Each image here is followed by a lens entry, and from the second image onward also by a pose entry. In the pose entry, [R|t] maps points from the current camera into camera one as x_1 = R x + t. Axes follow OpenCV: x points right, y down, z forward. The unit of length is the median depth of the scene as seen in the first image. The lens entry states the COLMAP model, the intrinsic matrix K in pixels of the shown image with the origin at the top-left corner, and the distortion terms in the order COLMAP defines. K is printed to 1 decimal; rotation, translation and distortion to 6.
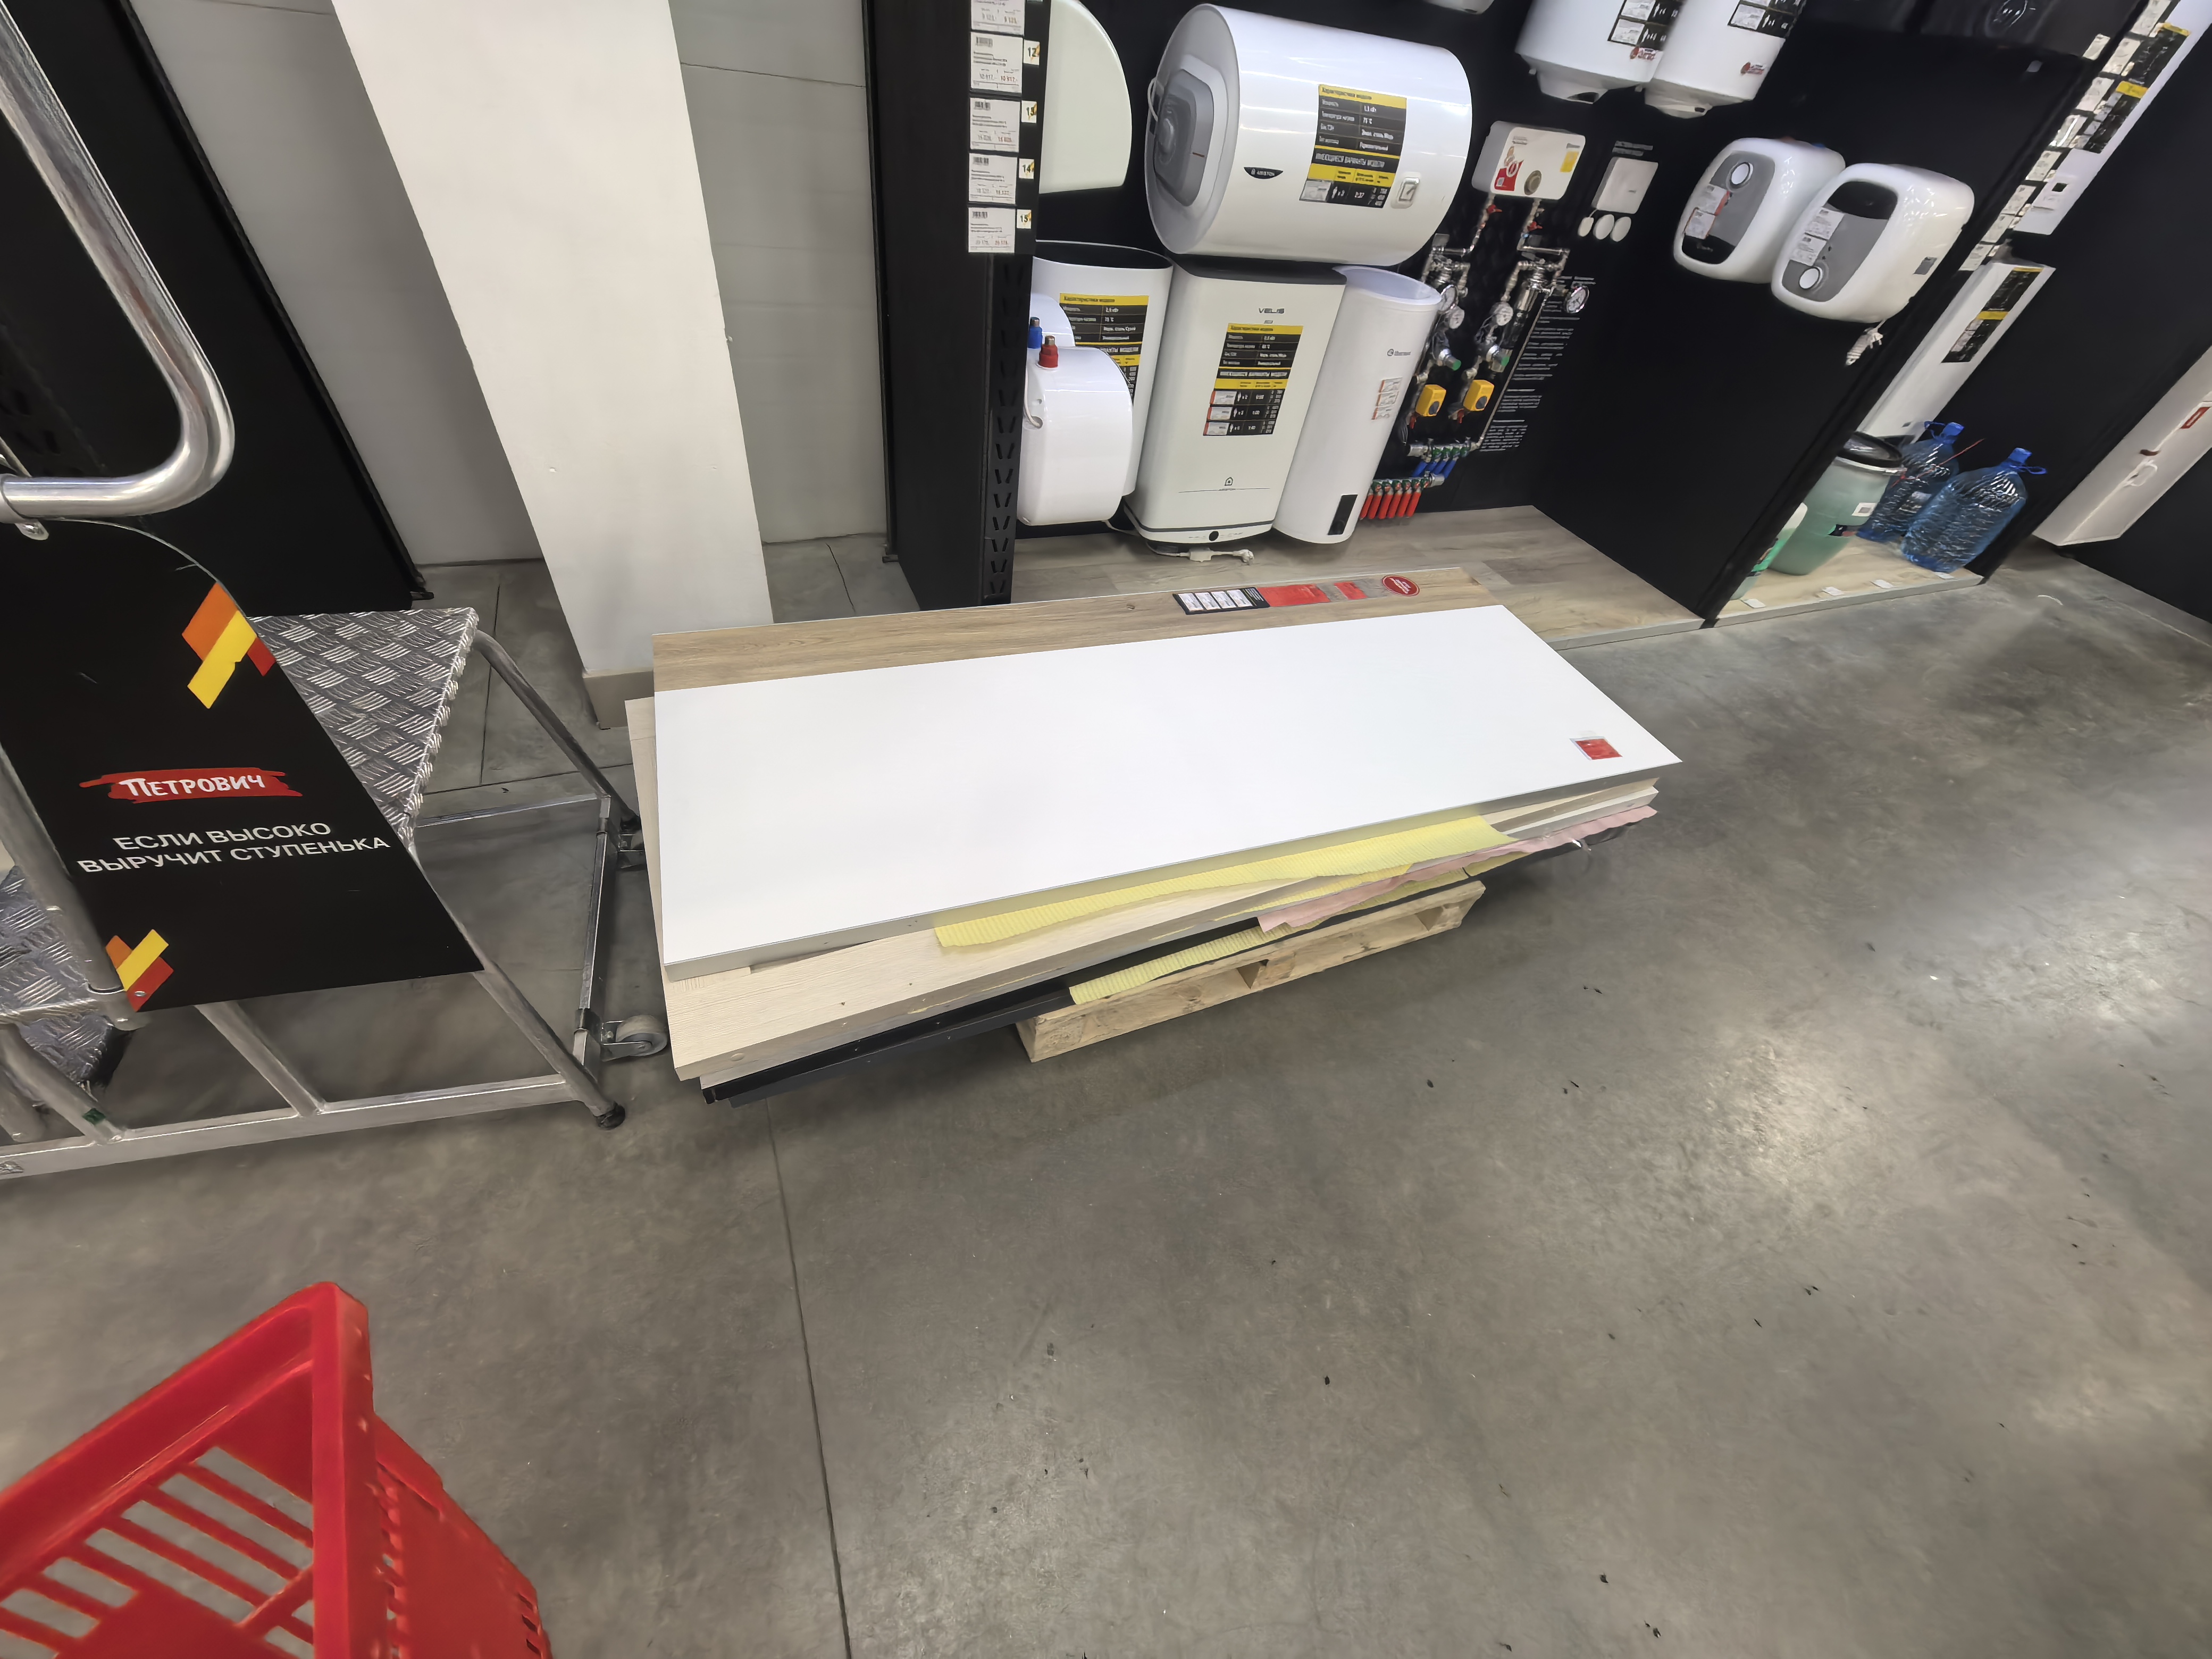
lens RADIAL K [[884.0, 0, 1106.0], [0, 884.0, 829.5], [0, 0, 1]] dist [-0.000204, -0.000007]
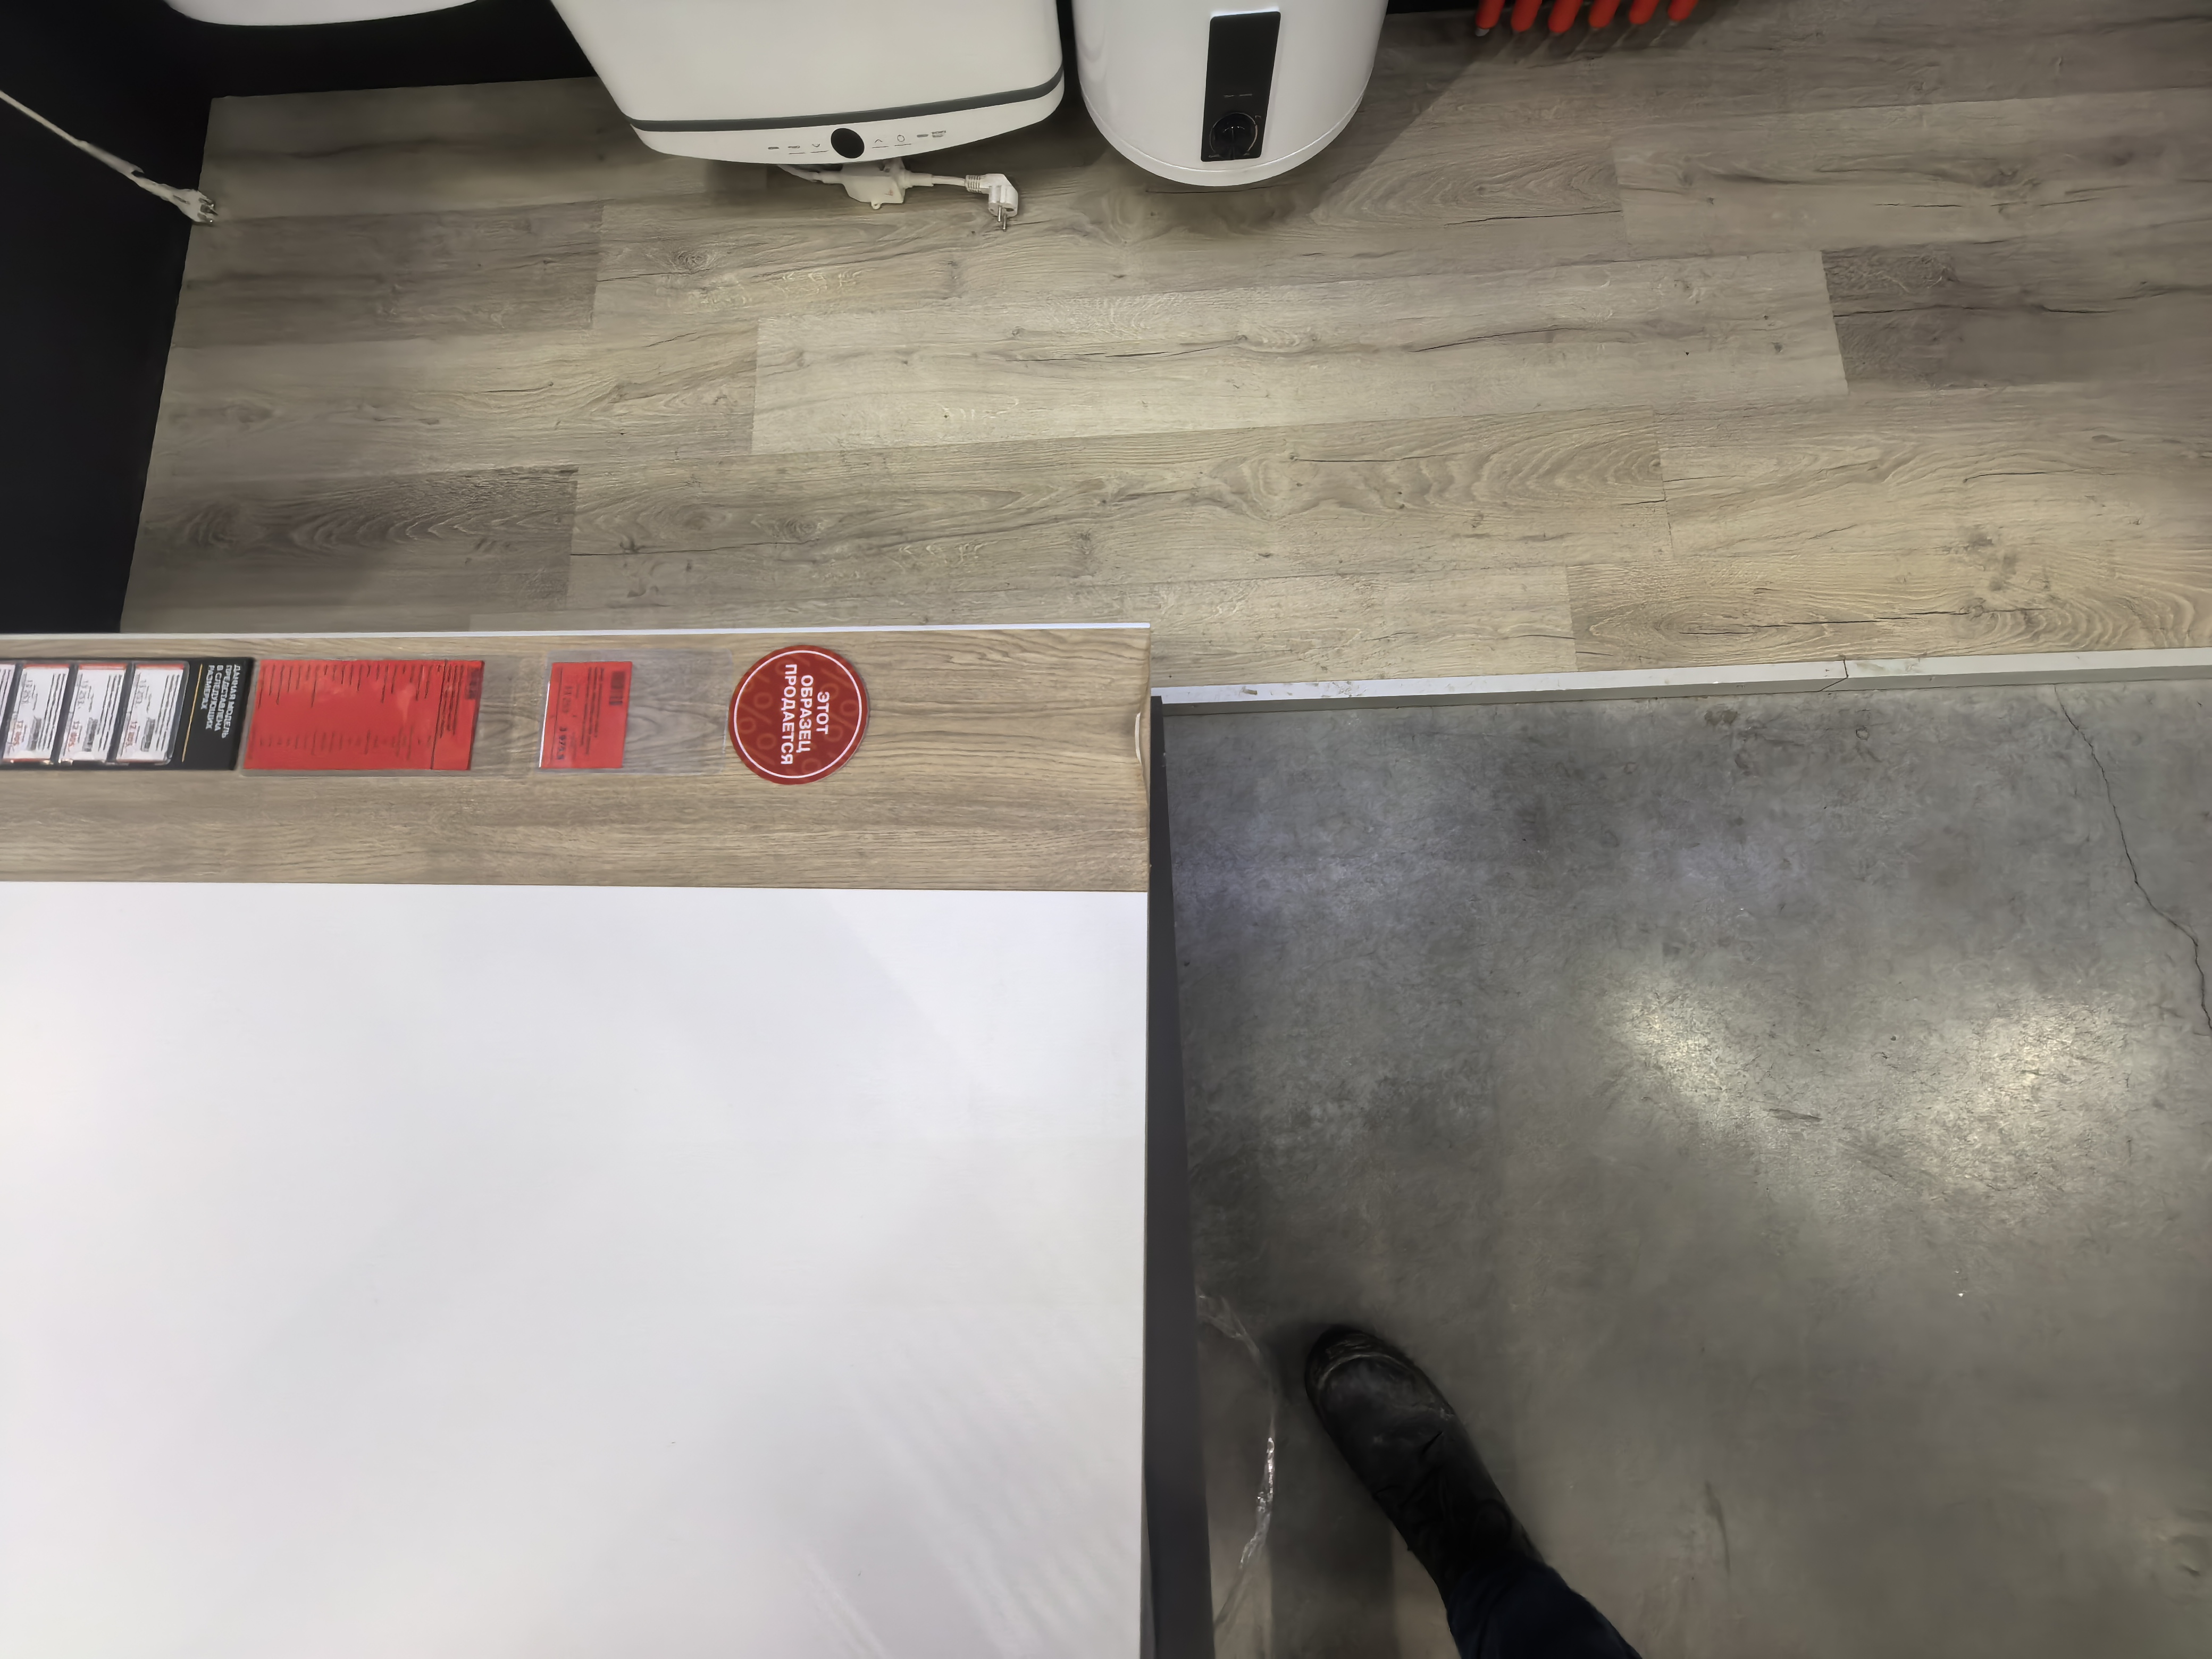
lens RADIAL K [[876.3, 0, 1106.0], [0, 876.3, 829.5], [0, 0, 1]] dist [0.001082, 0.000124]
pose [[0.910213, 0.322824, -0.259418, 0.389994], [-0.127475, 0.814379, 0.566159, -0.320952], [0.394034, -0.482256, 0.782410, 0.642802]]
